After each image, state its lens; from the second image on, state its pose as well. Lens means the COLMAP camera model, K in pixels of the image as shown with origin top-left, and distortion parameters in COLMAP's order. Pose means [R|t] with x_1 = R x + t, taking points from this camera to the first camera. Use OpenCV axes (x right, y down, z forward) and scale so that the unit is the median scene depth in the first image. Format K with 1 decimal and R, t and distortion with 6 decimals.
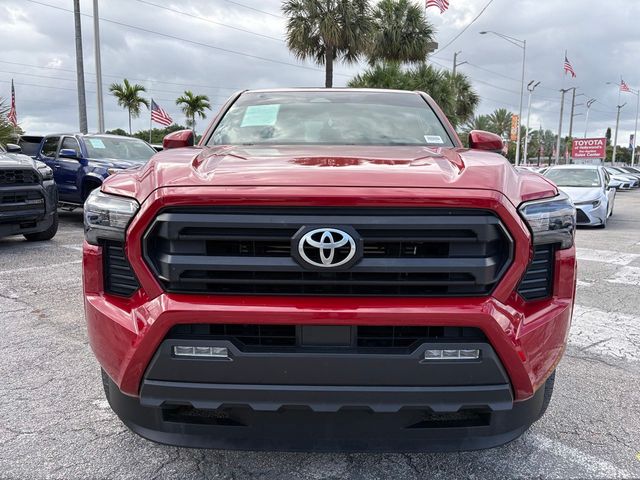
lens RADIAL K [[485.6, 0, 320.0], [0, 485.6, 240.0], [0, 0, 1]] dist [0.061229, -0.073816]
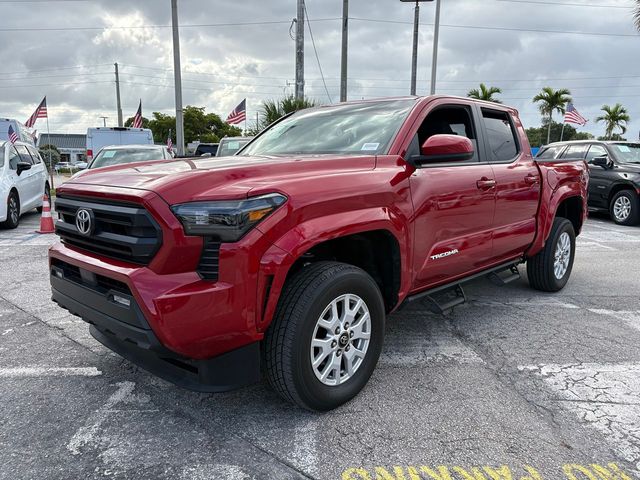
lens RADIAL K [[485.6, 0, 320.0], [0, 485.6, 240.0], [0, 0, 1]] dist [0.061229, -0.073816]
pose [[0.731077, 0.096898, -0.675380, 0.083799], [-0.097497, 0.994542, 0.037151, -0.002895], [0.675293, 0.038687, 0.736534, 0.015512]]
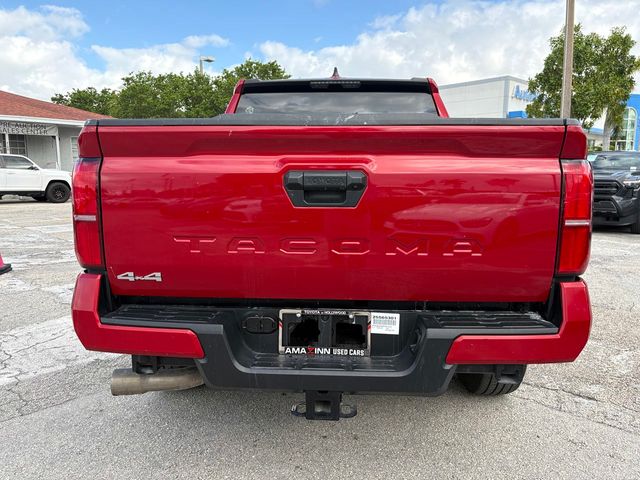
lens RADIAL K [[485.6, 0, 320.0], [0, 485.6, 240.0], [0, 0, 1]] dist [0.061229, -0.073816]
pose [[-0.999160, -0.018762, 0.036428, 0.002132], [-0.007830, 0.960056, 0.279698, -0.038920], [-0.040220, 0.279178, -0.959397, 0.270090]]
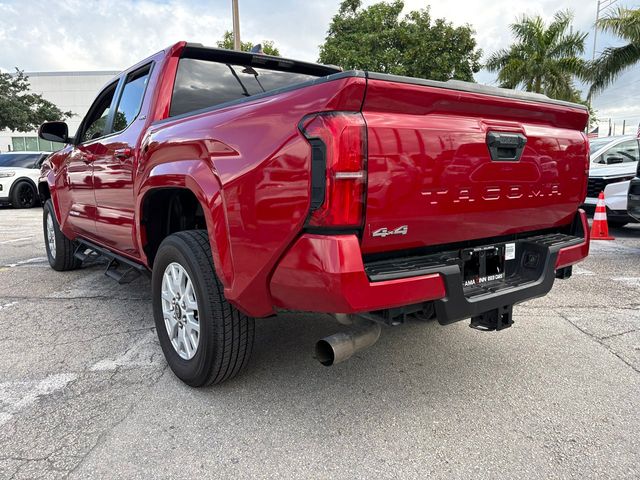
lens RADIAL K [[485.6, 0, 320.0], [0, 485.6, 240.0], [0, 0, 1]] dist [0.061229, -0.073816]
pose [[-0.785380, 0.081858, -0.613578, 0.062919], [-0.097287, 0.962577, 0.252946, -0.032157], [0.611321, 0.258351, -0.748025, 0.257045]]
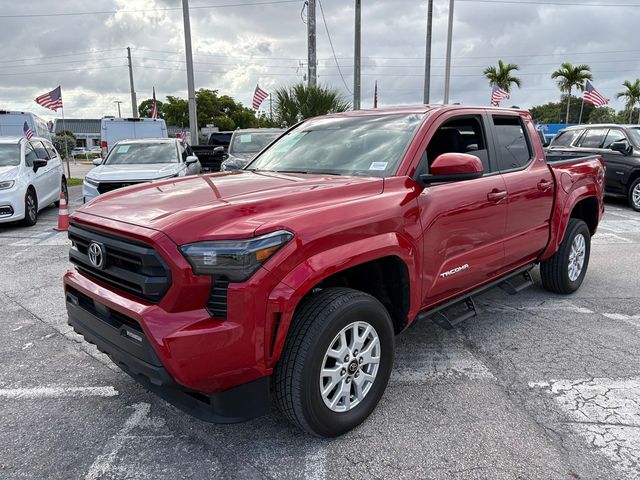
lens RADIAL K [[485.9, 0, 323.0], [0, 485.9, 235.5], [0, 0, 1]] dist [0.061167, -0.073652]
pose [[0.714633, 0.110962, -0.690642, 0.084231], [-0.083205, 0.993813, 0.073576, -0.011422], [0.694533, 0.004885, 0.719444, 0.015846]]
